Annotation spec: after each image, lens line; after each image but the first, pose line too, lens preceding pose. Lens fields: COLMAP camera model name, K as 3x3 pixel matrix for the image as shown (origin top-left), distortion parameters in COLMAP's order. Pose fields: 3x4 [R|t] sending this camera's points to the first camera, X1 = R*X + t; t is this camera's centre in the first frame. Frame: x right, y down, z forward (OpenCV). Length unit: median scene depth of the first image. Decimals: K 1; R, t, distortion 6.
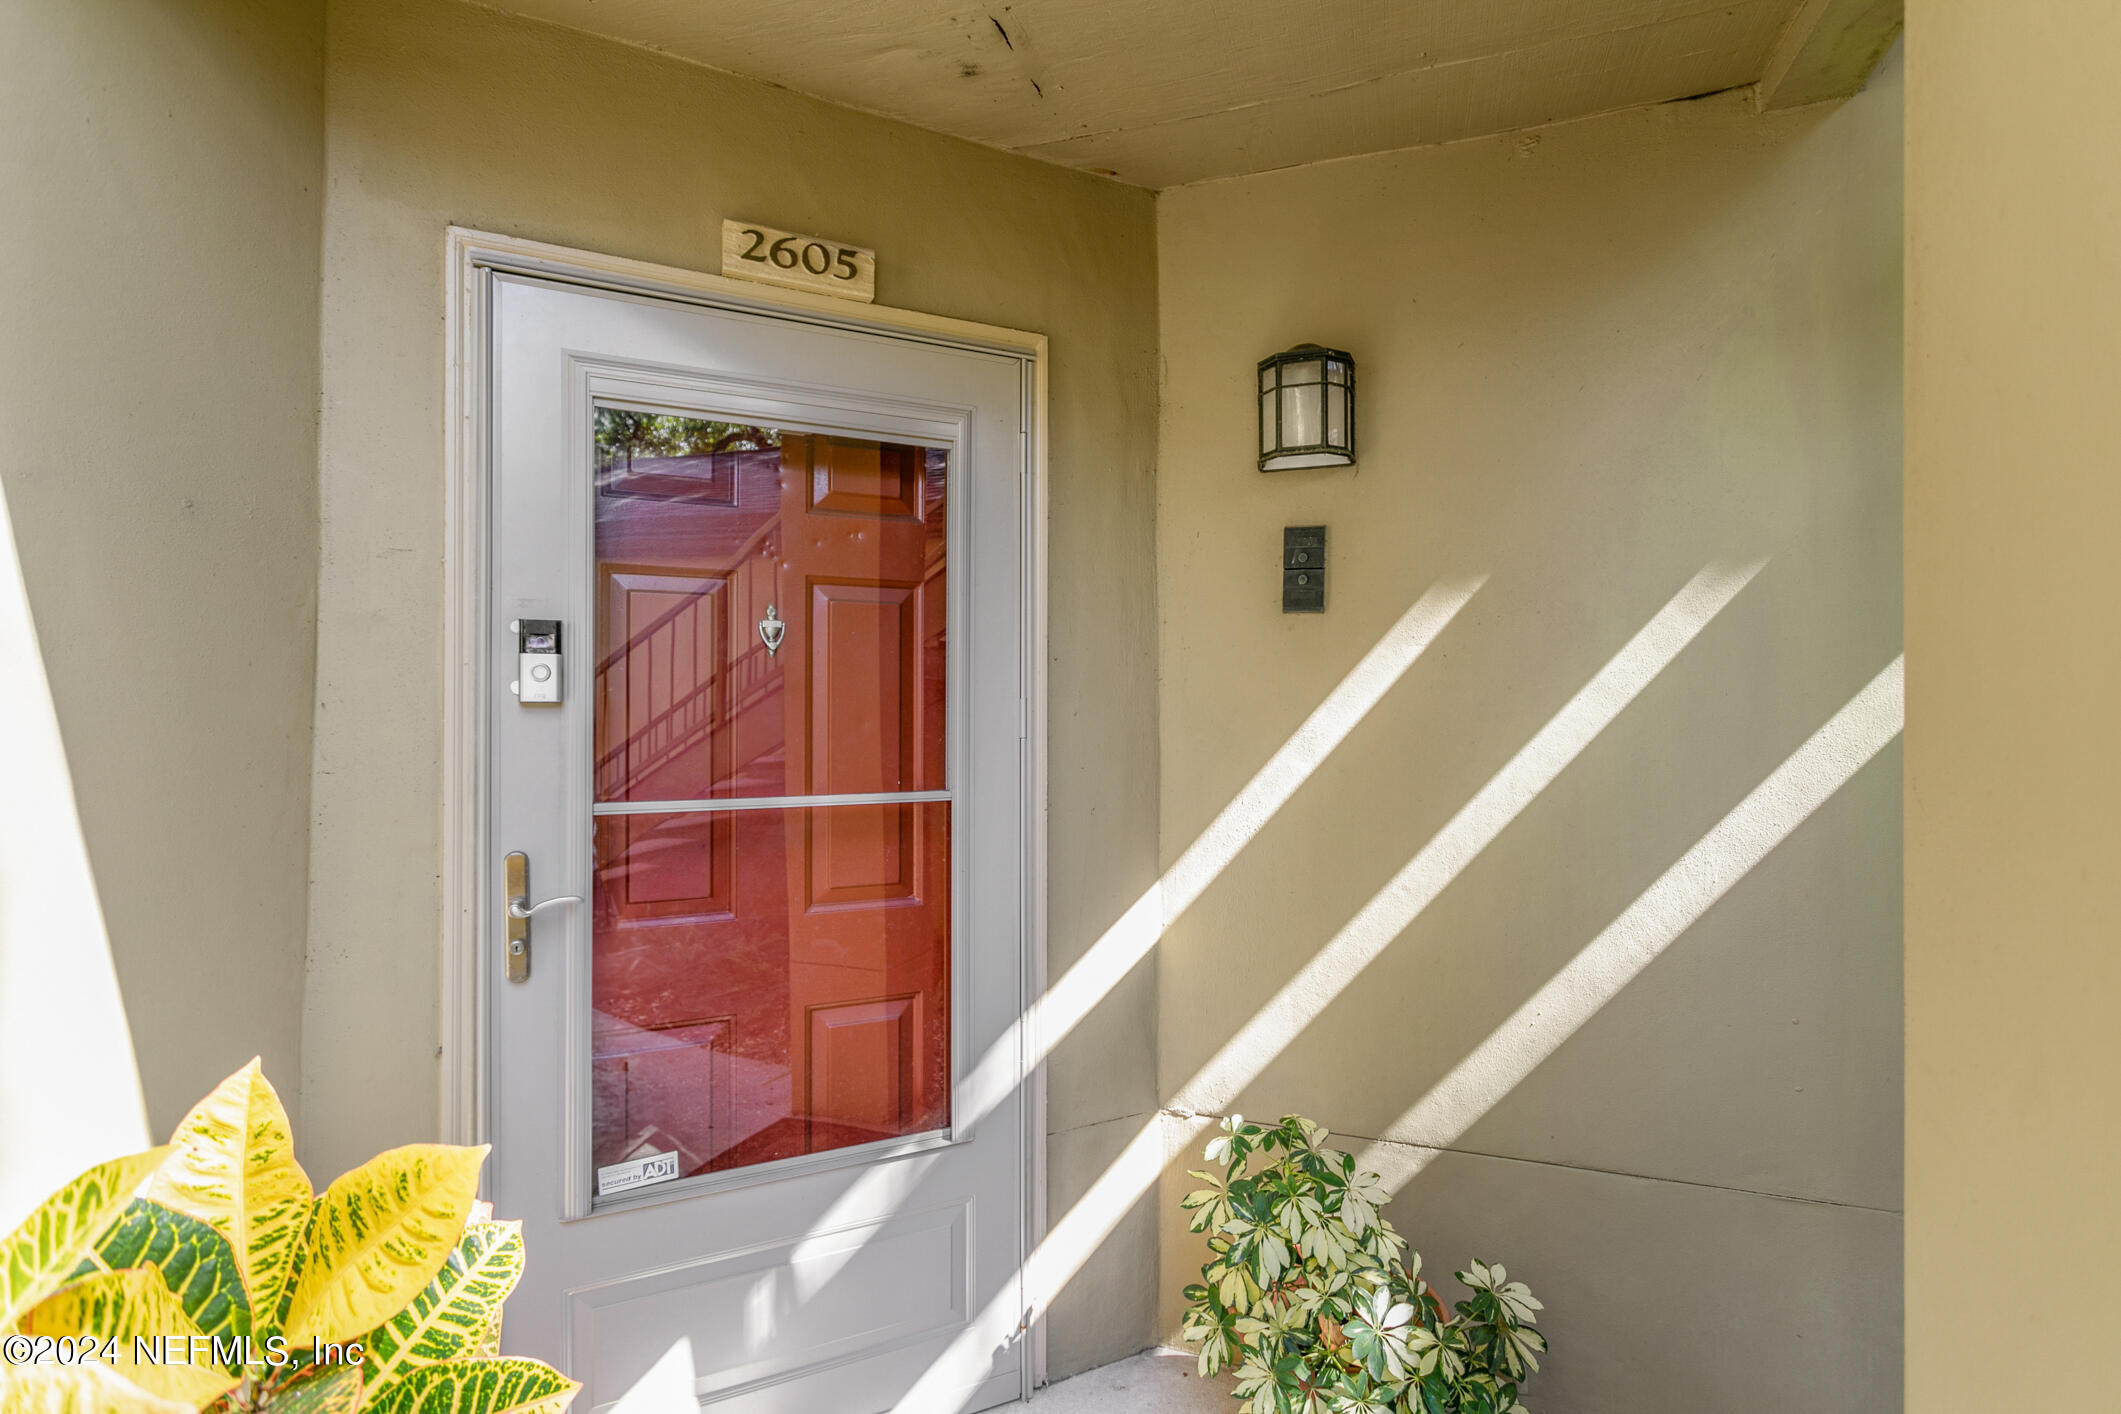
lens RADIAL K [[992.9, 0, 1052.7], [0, 992.9, 710.5], [0, 0, 1]] dist [-0.004453, 0.002414]
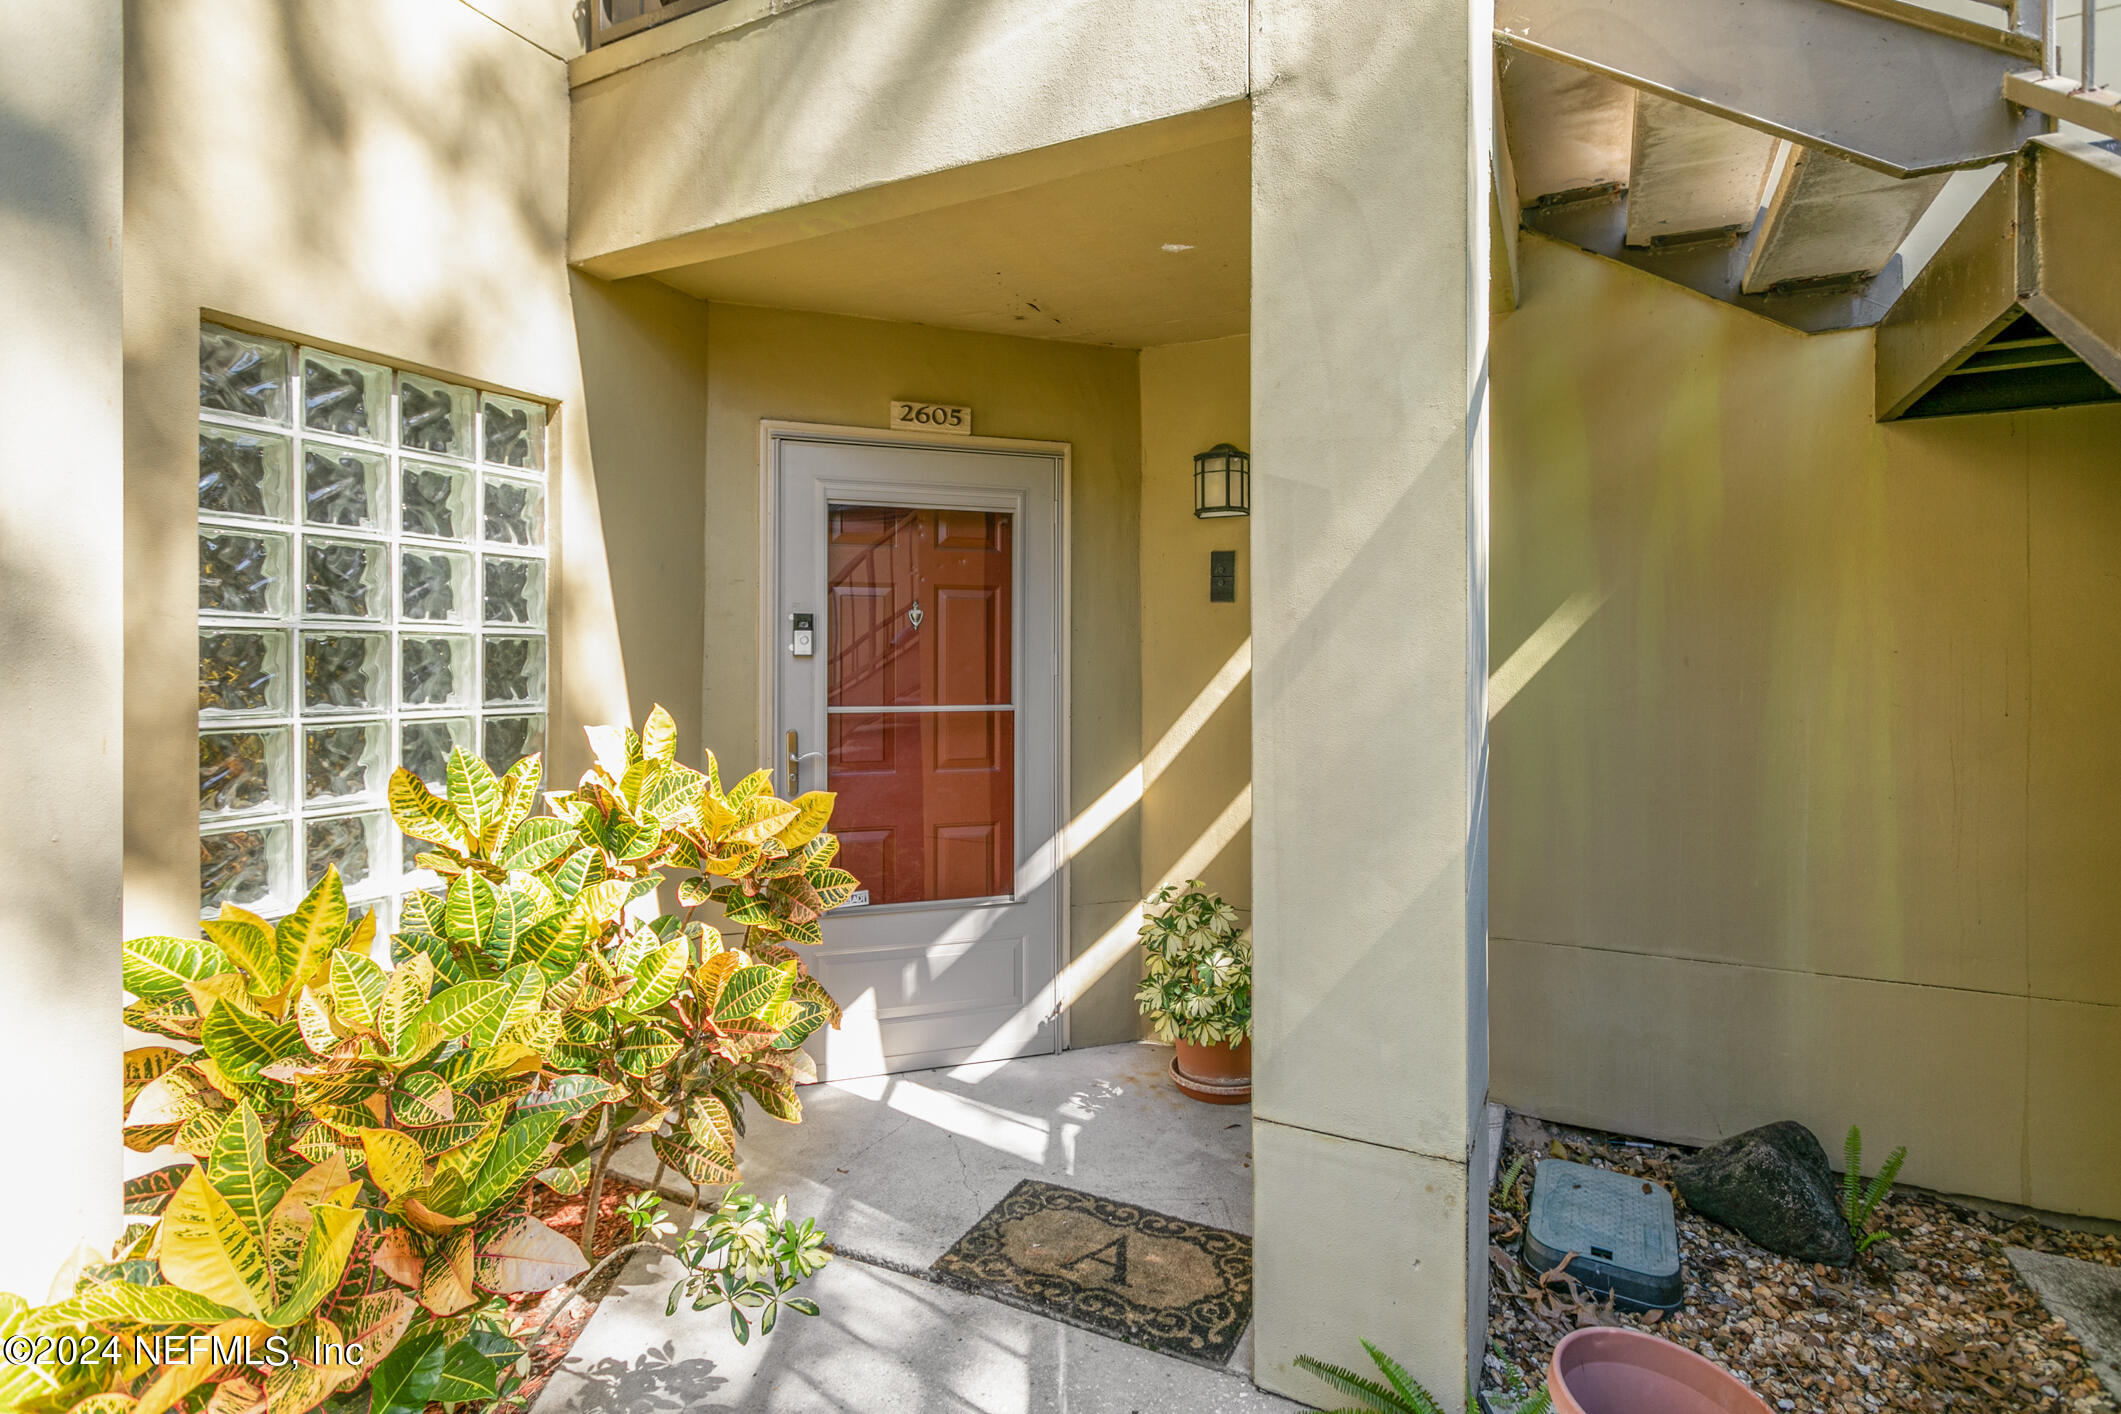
lens RADIAL K [[992.9, 0, 1083.2], [0, 992.9, 663.4], [0, 0, 1]] dist [-0.004453, 0.002414]
pose [[0.995370, 0.000314, -0.096113, 0.190659], [-0.000457, 0.999999, -0.001472, 0.009402], [0.096112, 0.001509, 0.995369, -0.754239]]
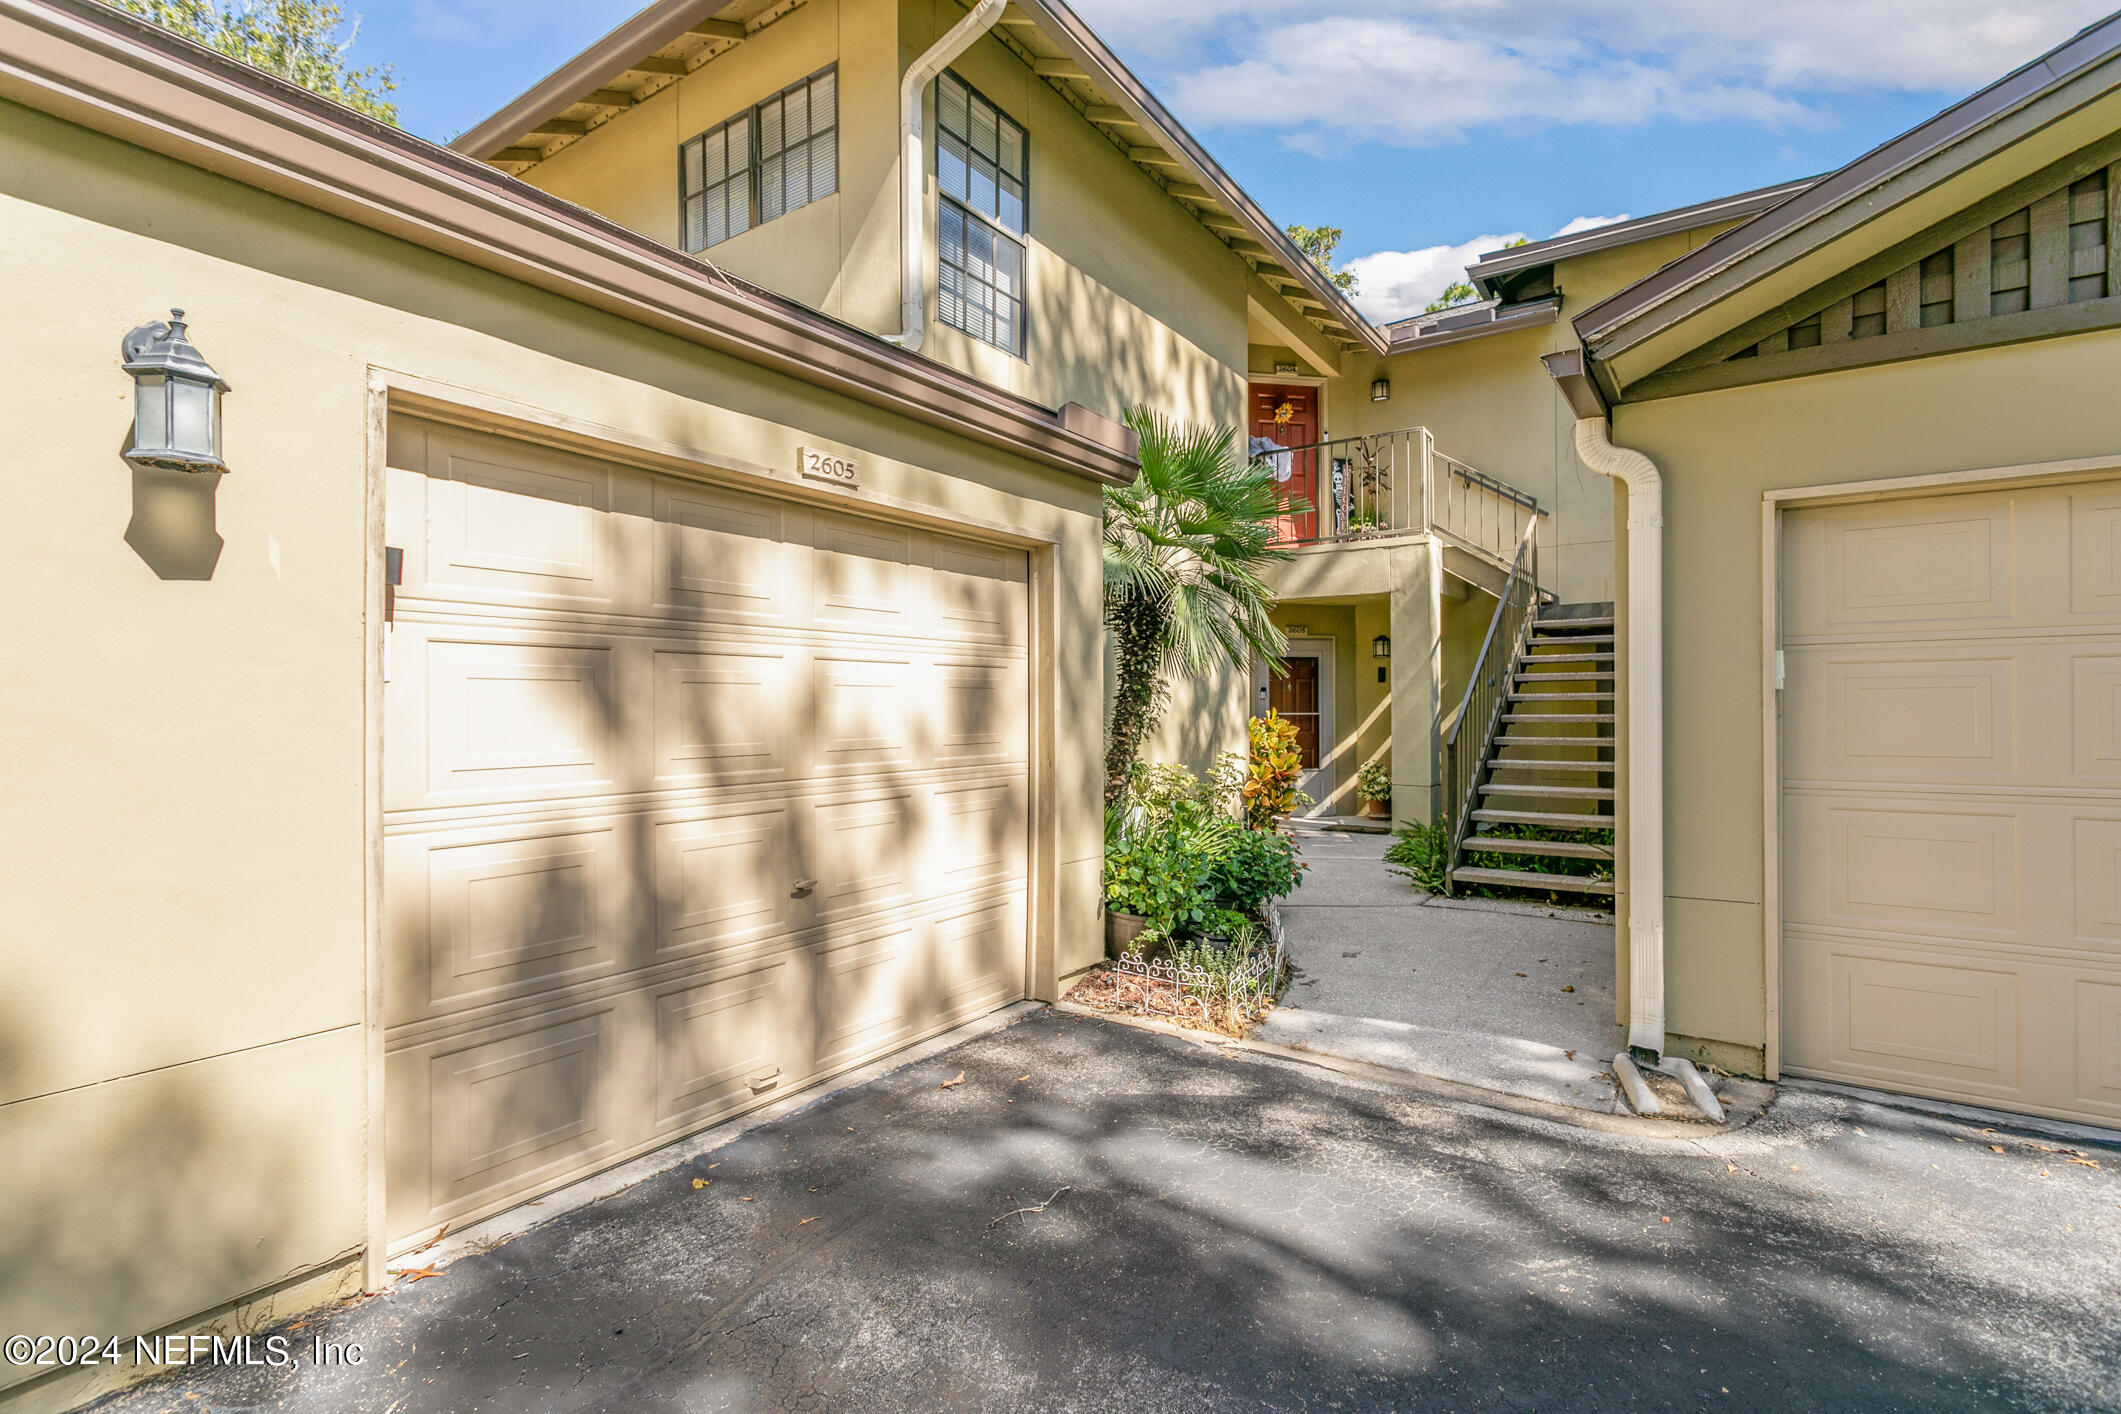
lens RADIAL K [[992.9, 0, 1056.0], [0, 992.9, 706.1], [0, 0, 1]] dist [-0.004453, 0.002414]
pose [[0.967216, -0.003241, -0.253936, -0.117491], [0.001680, 0.999978, -0.006365, 0.076012], [0.253951, 0.005730, 0.967200, -5.293310]]
